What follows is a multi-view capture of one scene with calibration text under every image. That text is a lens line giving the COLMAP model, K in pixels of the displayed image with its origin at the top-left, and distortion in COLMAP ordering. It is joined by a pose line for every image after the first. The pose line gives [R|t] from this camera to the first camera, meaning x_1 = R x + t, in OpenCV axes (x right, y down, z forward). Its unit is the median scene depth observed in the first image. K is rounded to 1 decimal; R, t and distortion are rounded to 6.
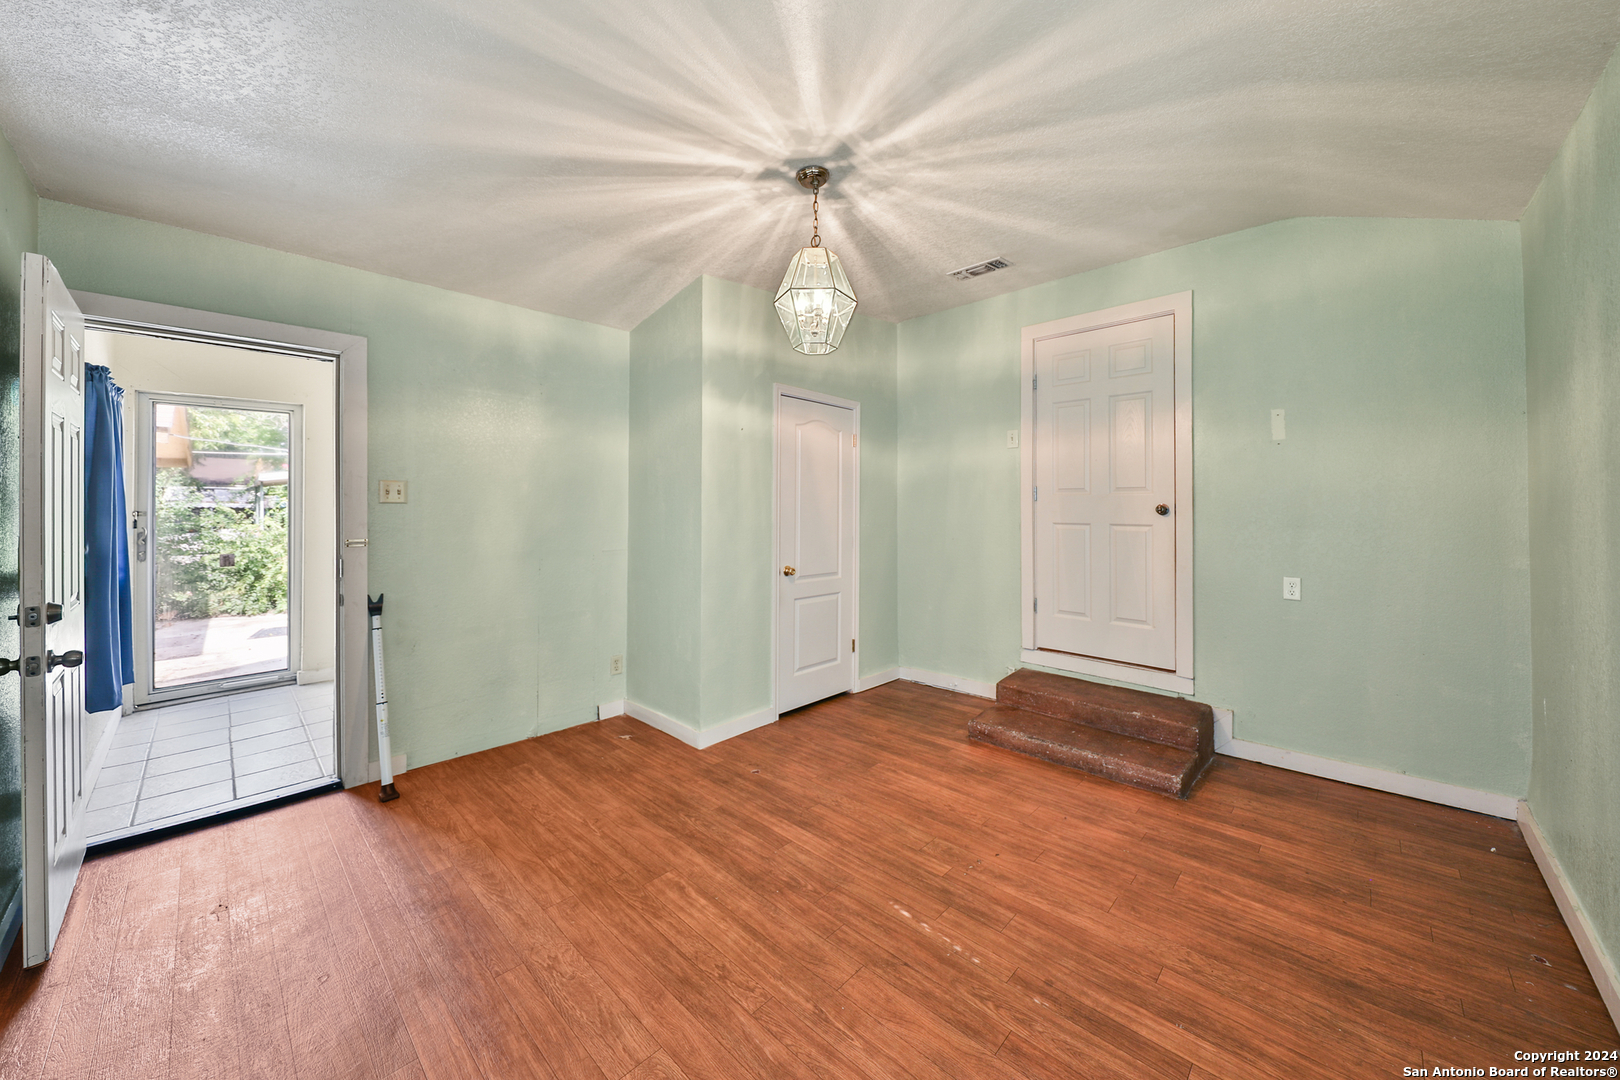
lens RADIAL K [[558.1, 0, 837.2], [0, 558.1, 515.1], [0, 0, 1]] dist [0.007241, -0.003474]
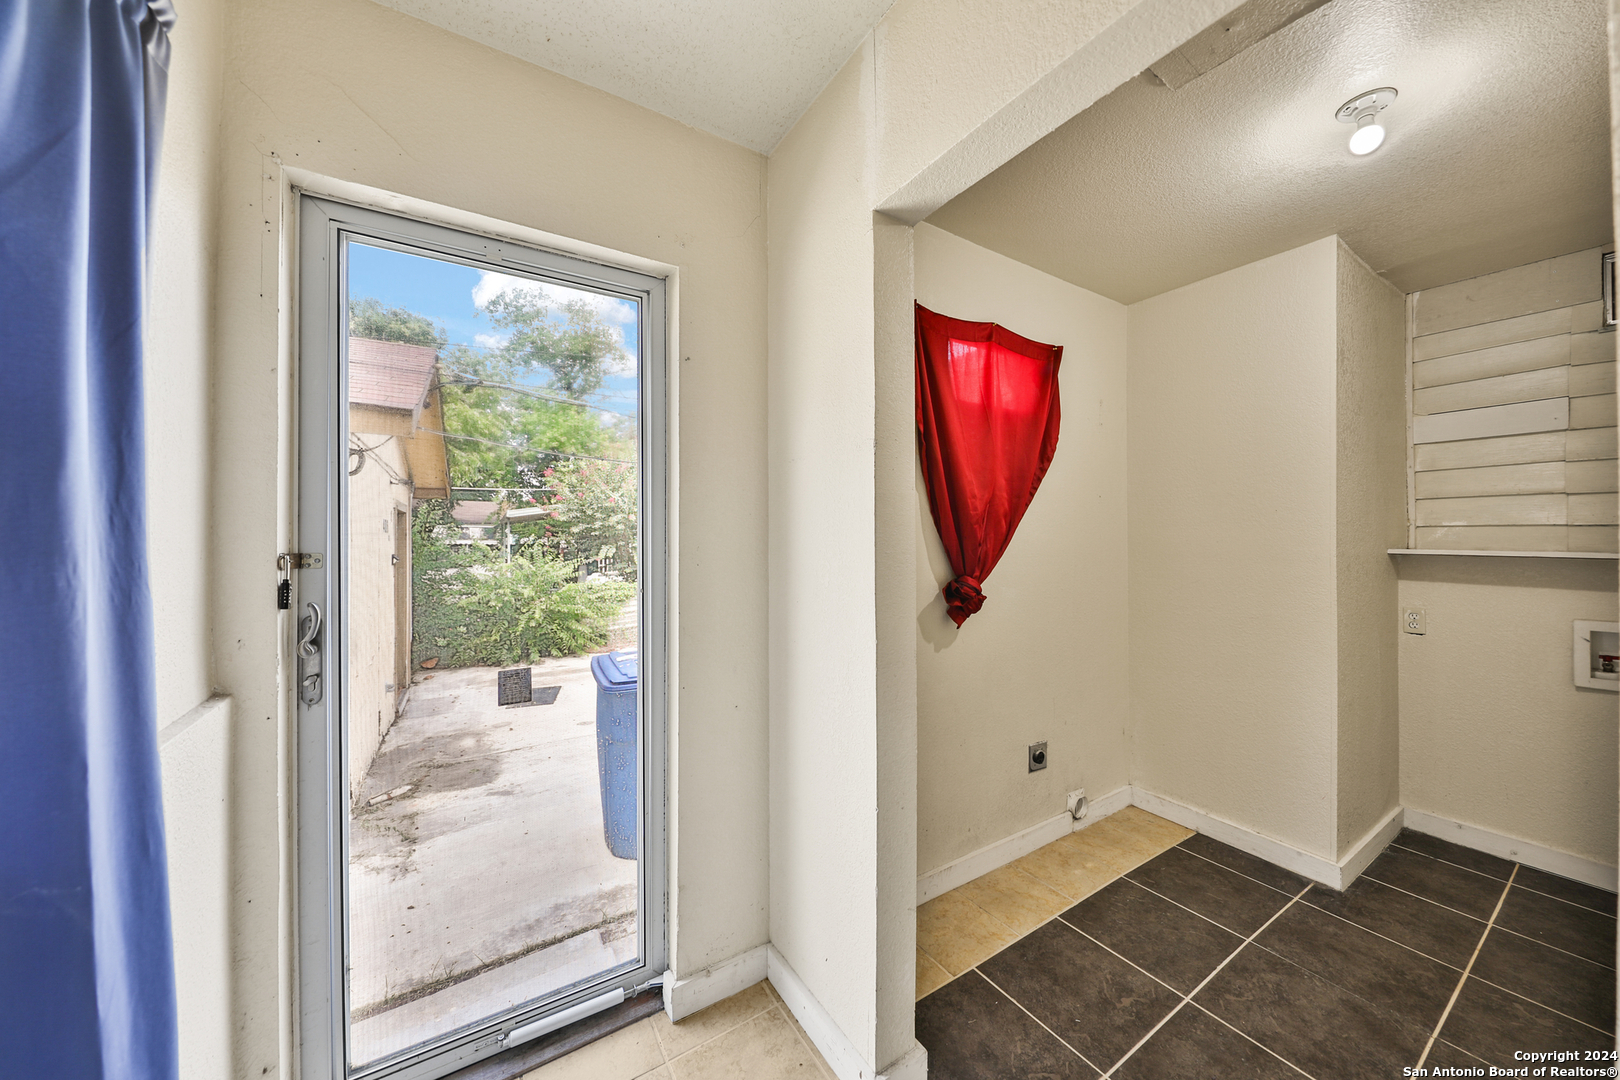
lens RADIAL K [[558.1, 0, 843.3], [0, 558.1, 543.2], [0, 0, 1]] dist [0.007241, -0.003474]
pose [[0.969249, -0.012545, -0.245763, -0.473094], [0.011102, 0.999912, -0.007256, -0.003833], [0.245832, 0.004305, 0.969303, 0.418476]]
